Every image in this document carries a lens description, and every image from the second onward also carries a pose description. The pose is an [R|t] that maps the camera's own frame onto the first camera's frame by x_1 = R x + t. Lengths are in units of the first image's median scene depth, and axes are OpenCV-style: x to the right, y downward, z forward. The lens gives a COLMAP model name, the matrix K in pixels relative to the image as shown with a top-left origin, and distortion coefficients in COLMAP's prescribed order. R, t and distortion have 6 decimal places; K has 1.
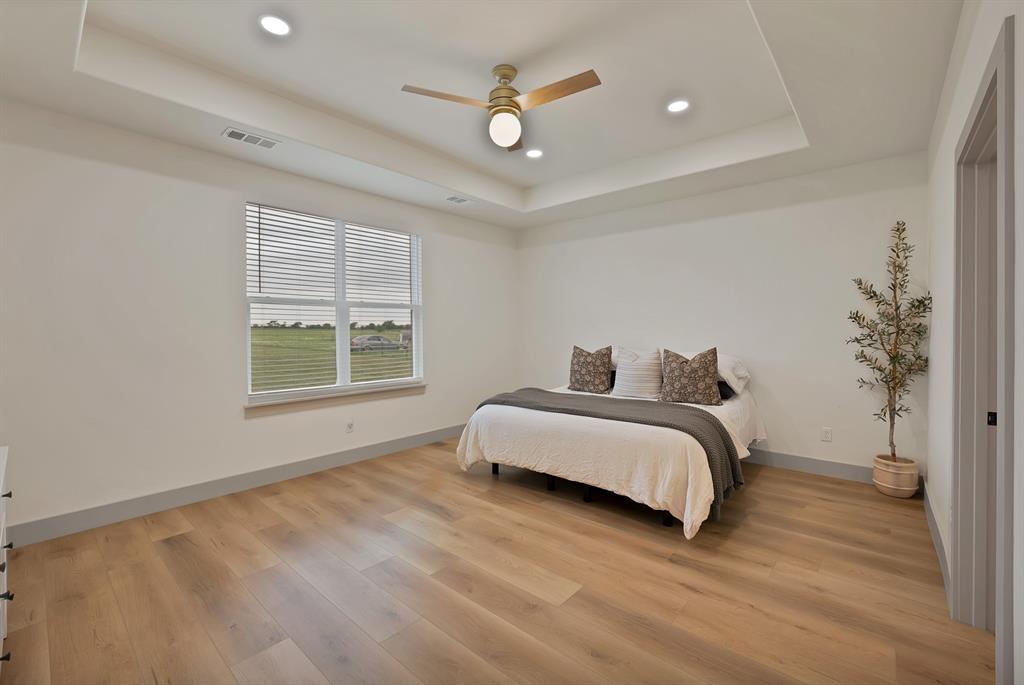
lens RADIAL K [[425.9, 0, 512.0], [0, 425.9, 342.5], [0, 0, 1]] dist [-0.002148, -0.000184]
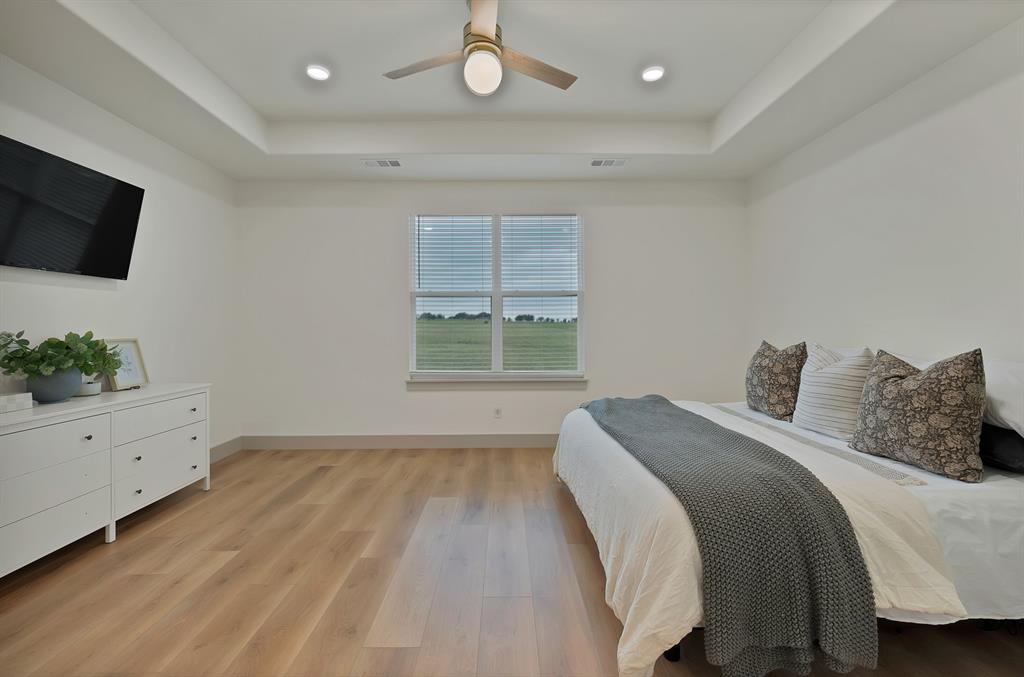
lens RADIAL K [[442.7, 0, 512.0], [0, 442.7, 338.5], [0, 0, 1]] dist [-0.011393, -0.000098]
pose [[0.669739, 0.022688, -0.742250, 0.487383], [-0.018047, 0.999735, 0.014274, 0.002342], [0.742377, 0.003836, 0.669972, 0.337955]]
